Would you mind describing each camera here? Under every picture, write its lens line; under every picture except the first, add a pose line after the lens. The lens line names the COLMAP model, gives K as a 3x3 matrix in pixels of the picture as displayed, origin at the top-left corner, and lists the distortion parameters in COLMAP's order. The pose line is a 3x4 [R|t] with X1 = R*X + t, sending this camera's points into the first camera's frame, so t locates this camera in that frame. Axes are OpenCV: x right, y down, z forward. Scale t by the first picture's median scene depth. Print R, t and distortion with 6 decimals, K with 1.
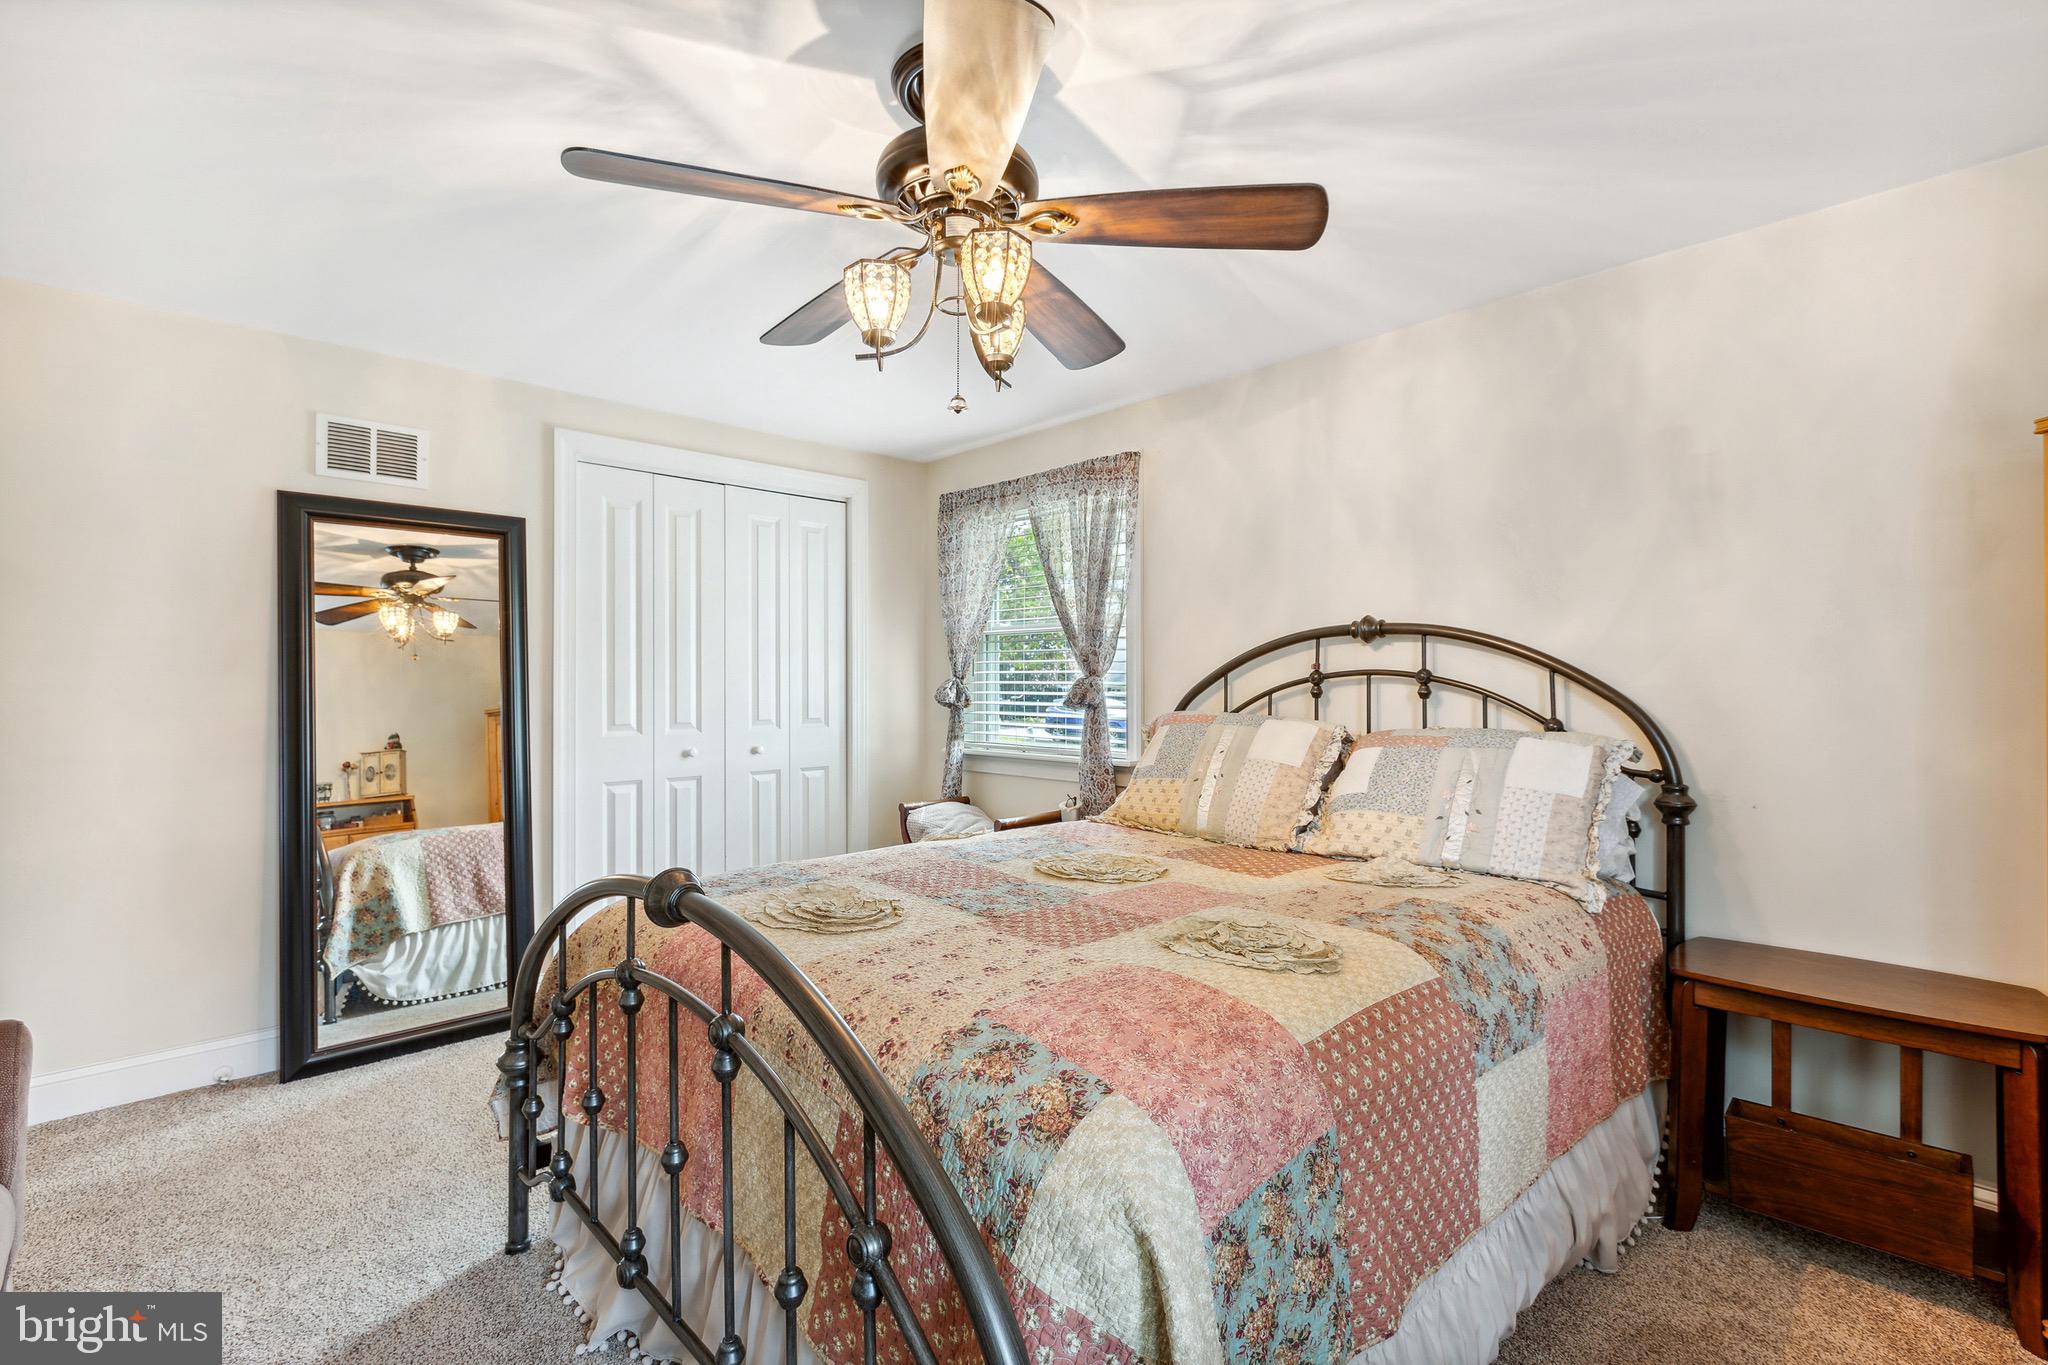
lens RADIAL K [[913.7, 0, 1029.3], [0, 913.7, 690.0], [0, 0, 1]] dist [-0.000789, -0.000487]
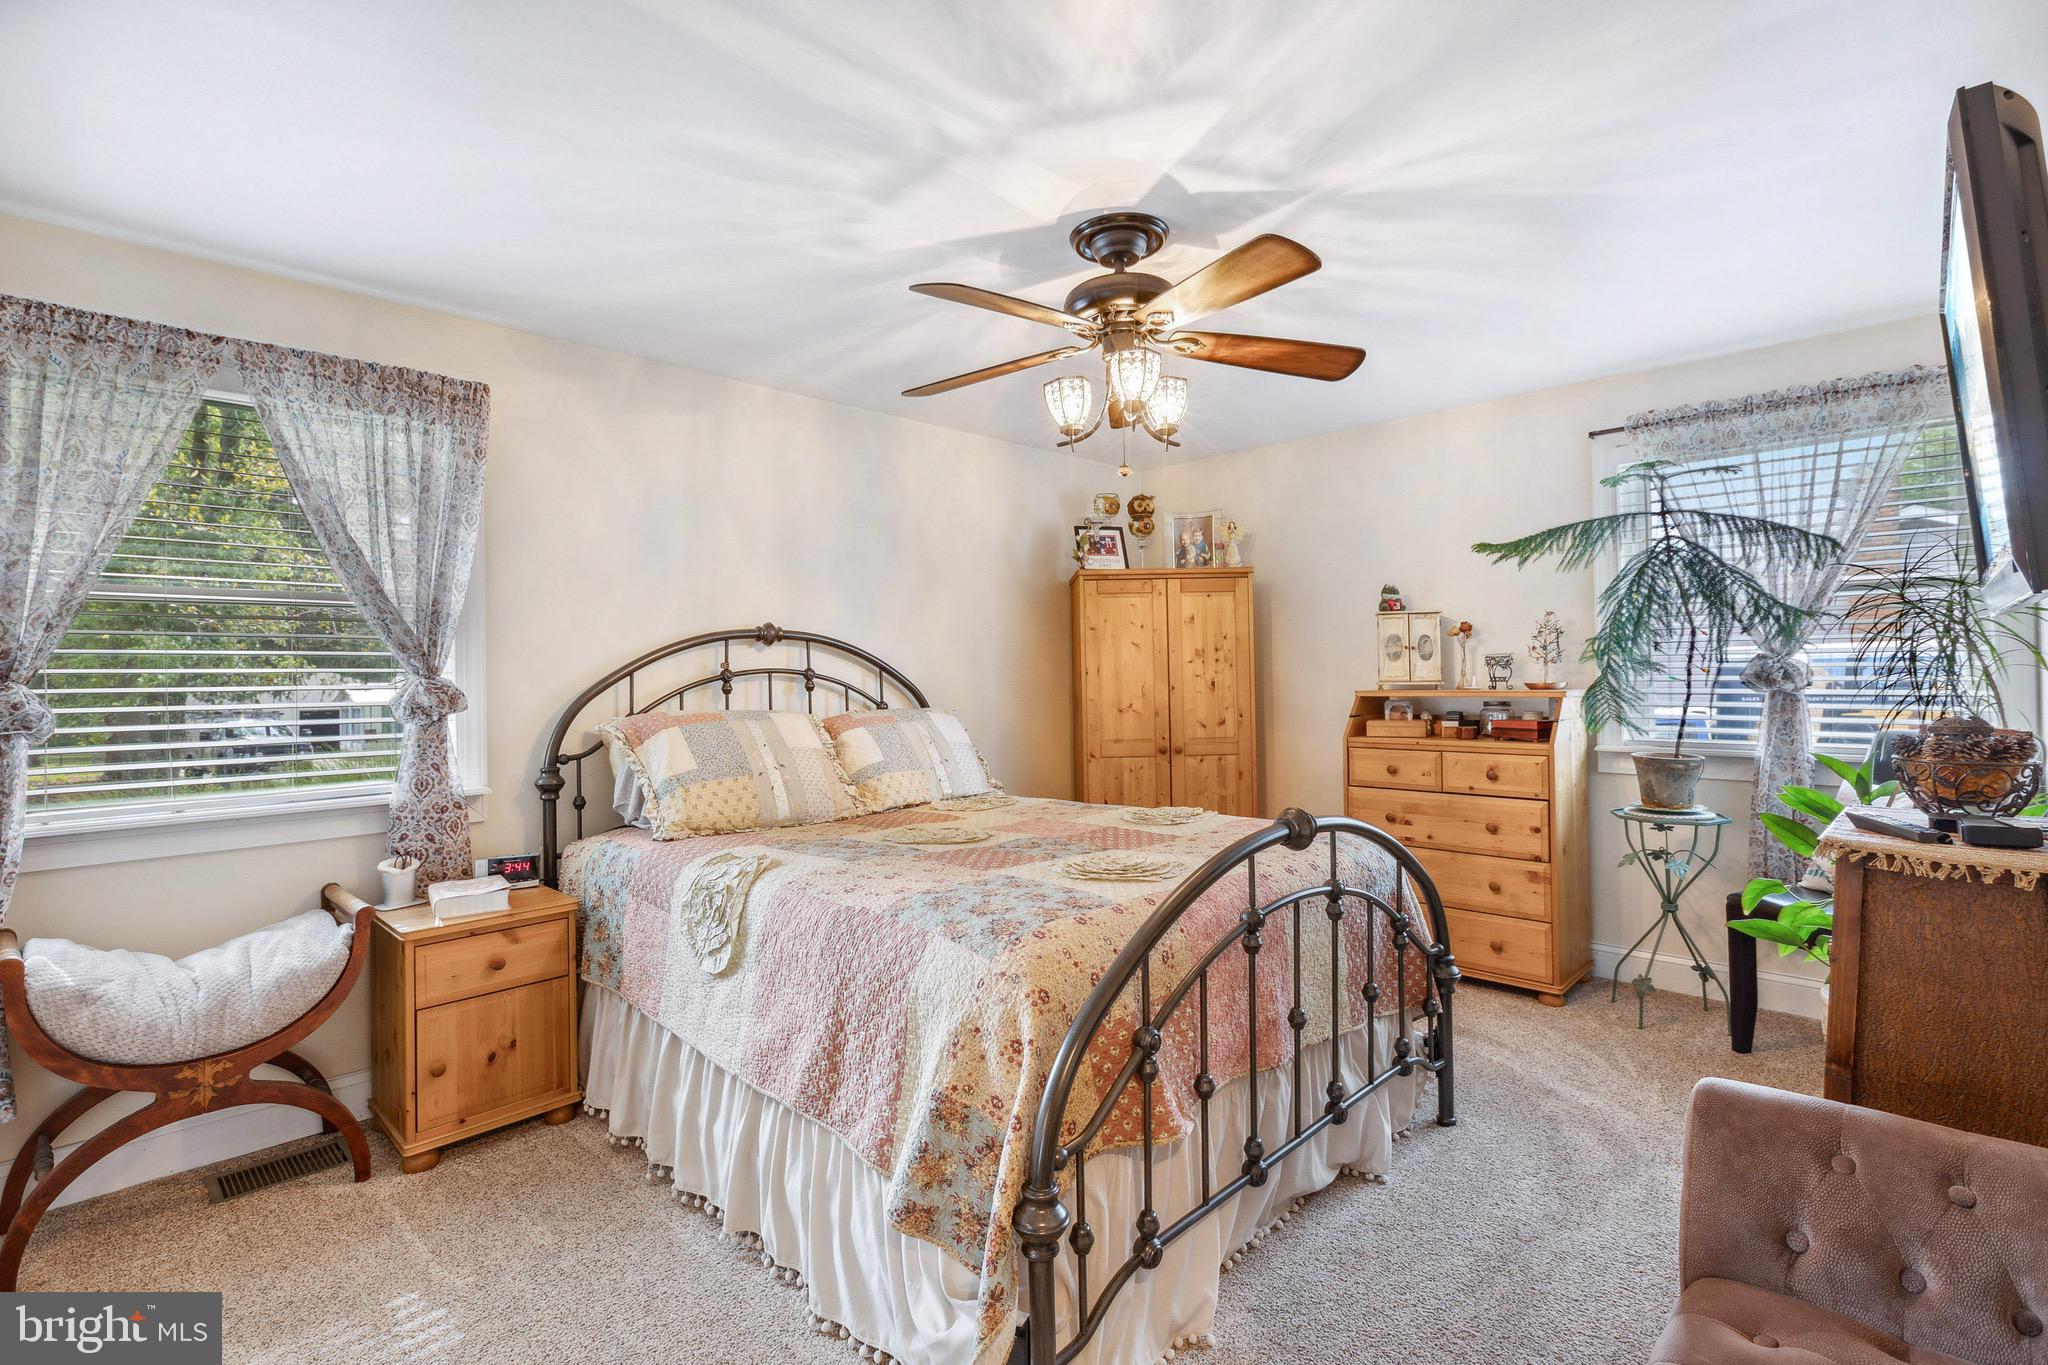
lens RADIAL K [[980.9, 0, 1024.0], [0, 980.9, 682.5], [0, 0, 1]] dist [-0.000485, -0.000266]
pose [[-0.038271, -0.009302, 0.999224, -0.919940], [0.022522, 0.999695, 0.010169, -0.009682], [-0.999014, 0.022894, -0.038050, 0.727889]]
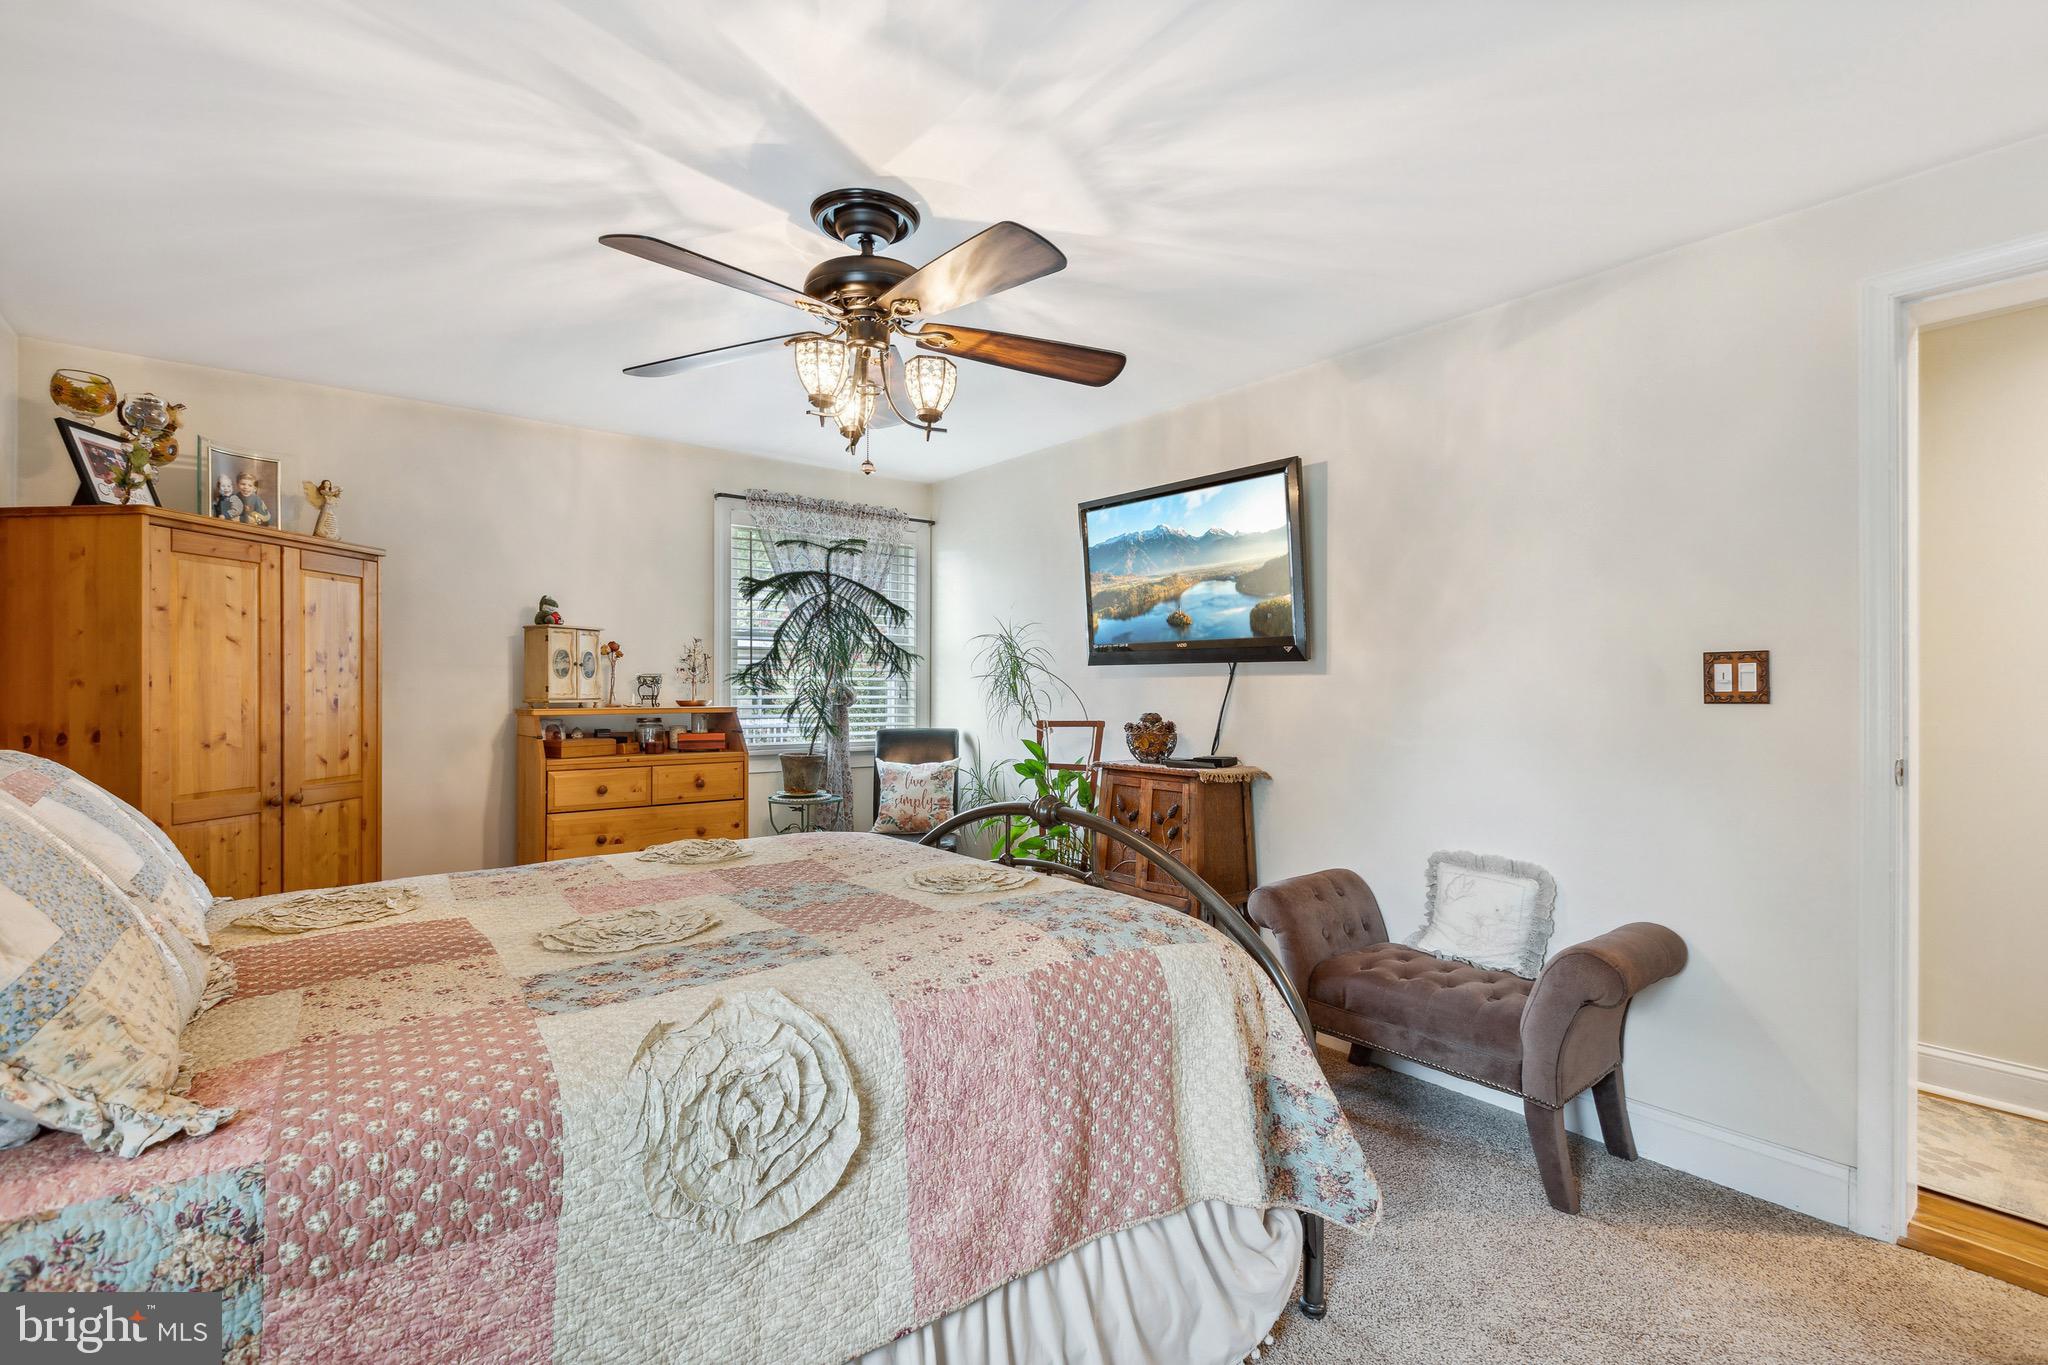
lens RADIAL K [[913.7, 0, 1029.3], [0, 913.7, 690.0], [0, 0, 1]] dist [-0.000789, -0.000487]
pose [[-0.997010, -0.001659, 0.077253, -0.240474], [-0.001030, 0.999966, 0.008183, -0.008124], [-0.077264, 0.008079, -0.996978, 1.352322]]
